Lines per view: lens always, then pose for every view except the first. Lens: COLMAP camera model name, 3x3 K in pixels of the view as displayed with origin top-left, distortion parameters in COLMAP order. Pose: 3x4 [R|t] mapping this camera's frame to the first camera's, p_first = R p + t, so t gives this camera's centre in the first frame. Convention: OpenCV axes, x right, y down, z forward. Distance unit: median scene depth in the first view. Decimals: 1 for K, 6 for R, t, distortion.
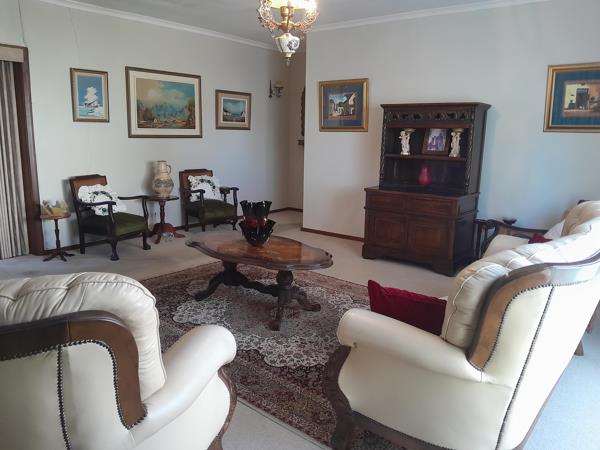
lens RADIAL K [[453.9, 0, 300.0], [0, 453.9, 225.0], [0, 0, 1]] dist [0.008496, -0.071305]
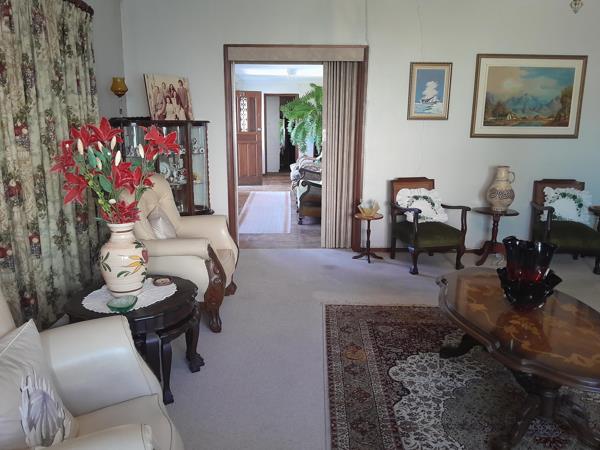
lens RADIAL K [[453.9, 0, 300.0], [0, 453.9, 225.0], [0, 0, 1]] dist [0.008496, -0.071305]
pose [[0.616214, 0.152364, -0.772700, 0.122243], [-0.150723, 0.985789, 0.074182, -0.046723], [0.773022, 0.070752, 0.630422, 0.235256]]
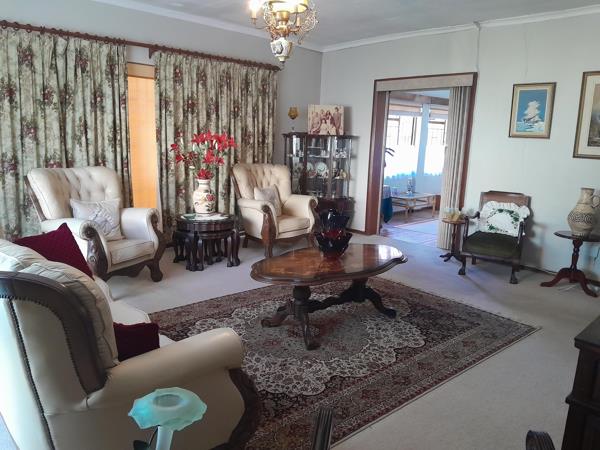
lens RADIAL K [[453.9, 0, 300.0], [0, 453.9, 225.0], [0, 0, 1]] dist [0.008496, -0.071305]
pose [[-0.142774, 0.161148, -0.976548, 0.551271], [-0.233084, 0.953433, 0.191411, -0.124367], [0.961919, 0.254946, -0.098564, 0.679238]]
